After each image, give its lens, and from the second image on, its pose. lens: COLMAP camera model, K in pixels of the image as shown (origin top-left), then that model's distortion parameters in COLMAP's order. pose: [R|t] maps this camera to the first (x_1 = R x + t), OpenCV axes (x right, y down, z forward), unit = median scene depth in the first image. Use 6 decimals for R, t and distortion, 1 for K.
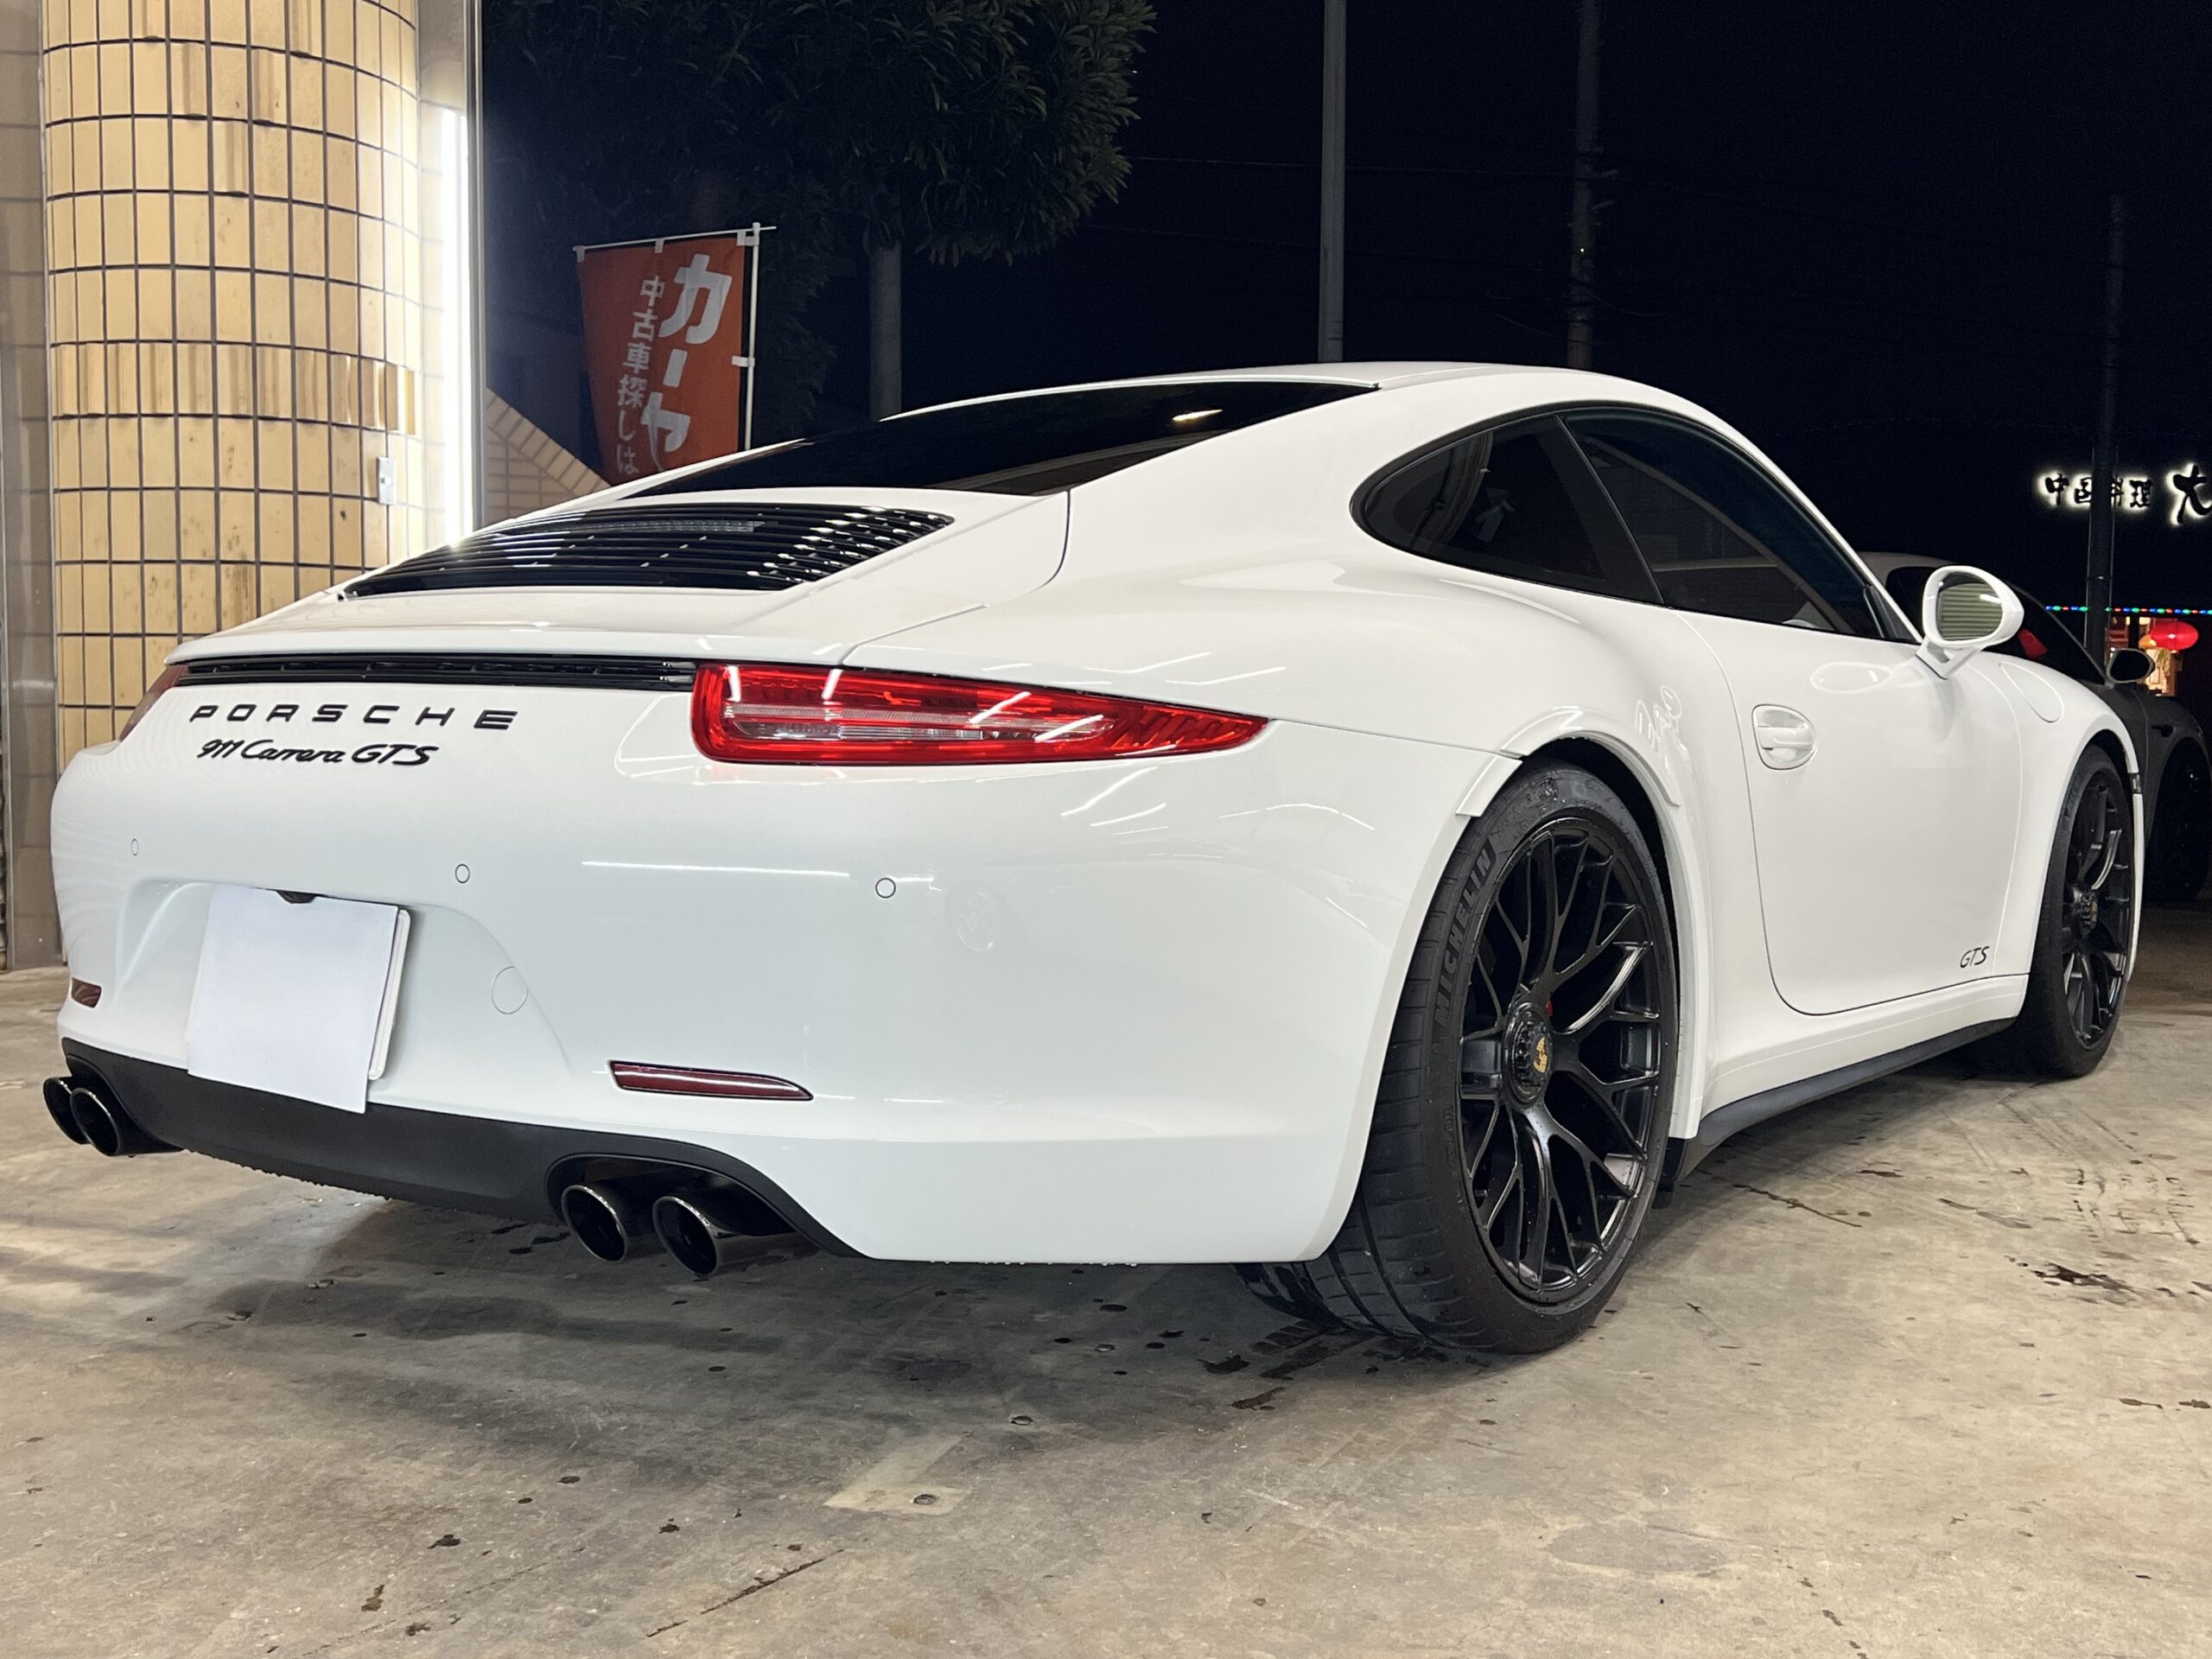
lens RADIAL K [[2309.9, 0, 1105.8], [0, 2309.9, 840.1], [0, 0, 1]] dist [0.042998, 0.000000]
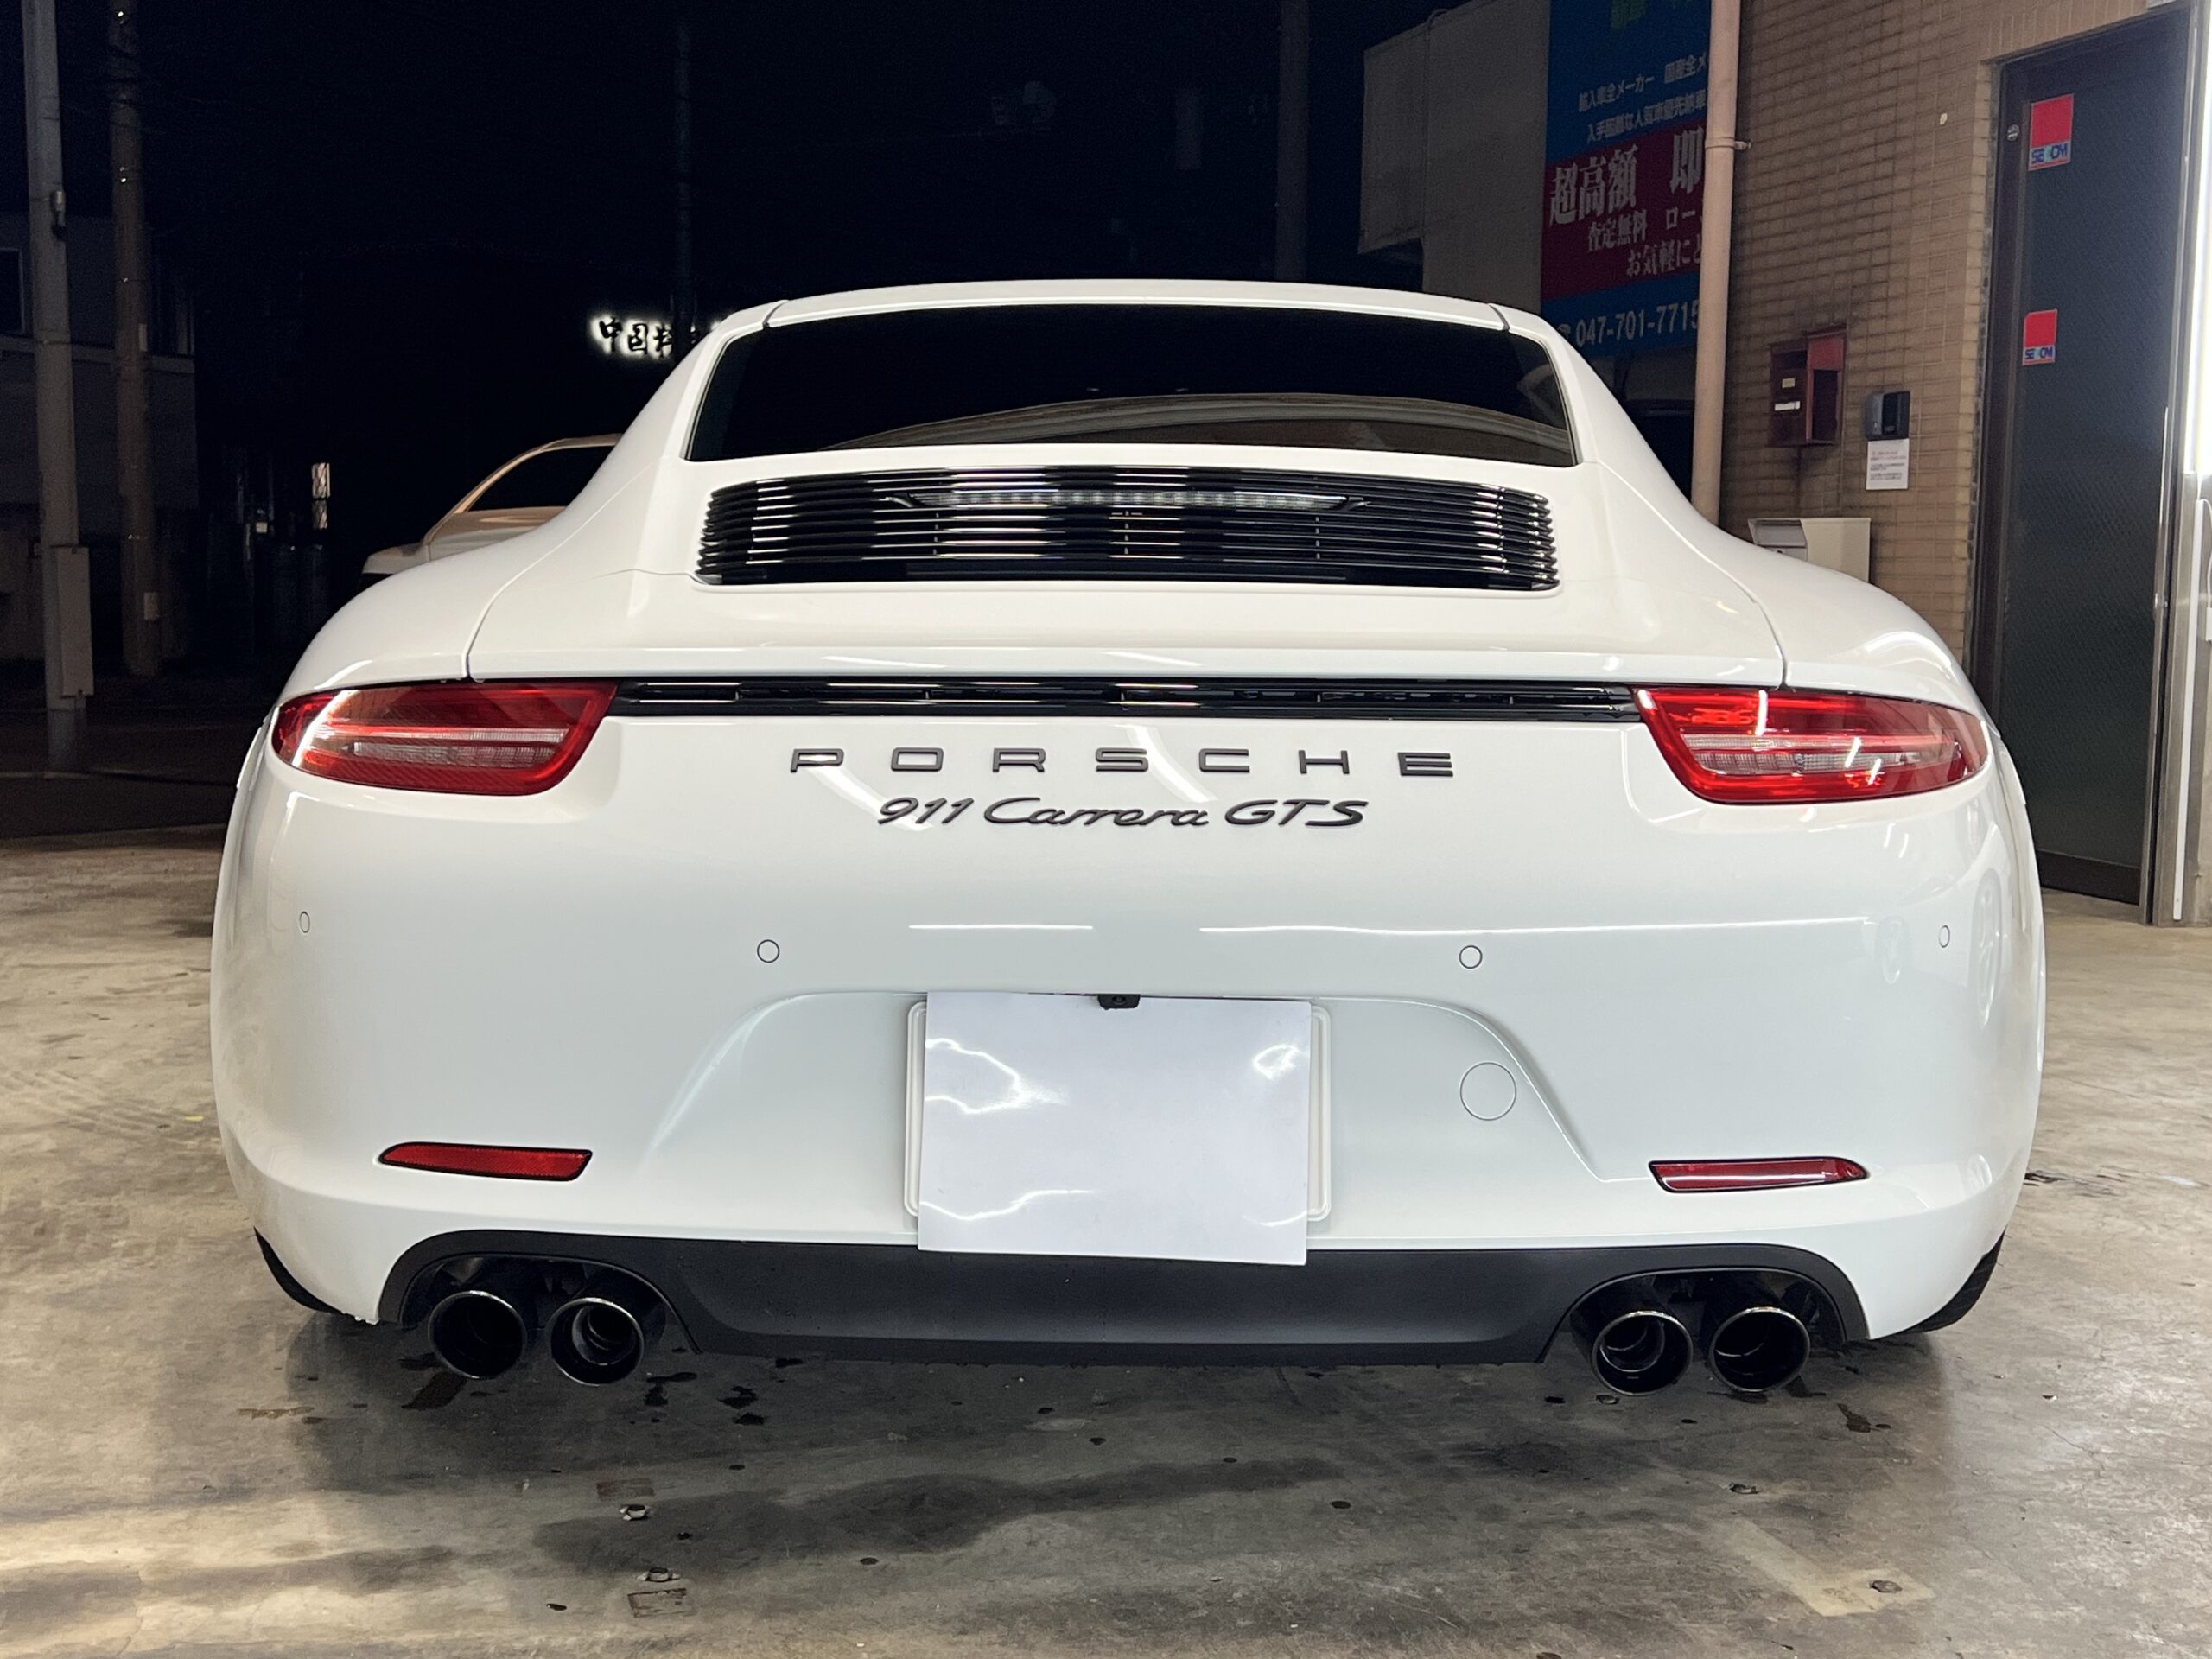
lens RADIAL K [[2662.9, 0, 1105.2], [0, 2662.9, 826.1], [0, 0, 1]] dist [0.060249, 0.000000]
pose [[0.820048, -0.062267, 0.568897, -0.816987], [0.039302, 0.997844, 0.052563, -0.077035], [-0.570943, -0.020746, 0.820727, 0.267833]]
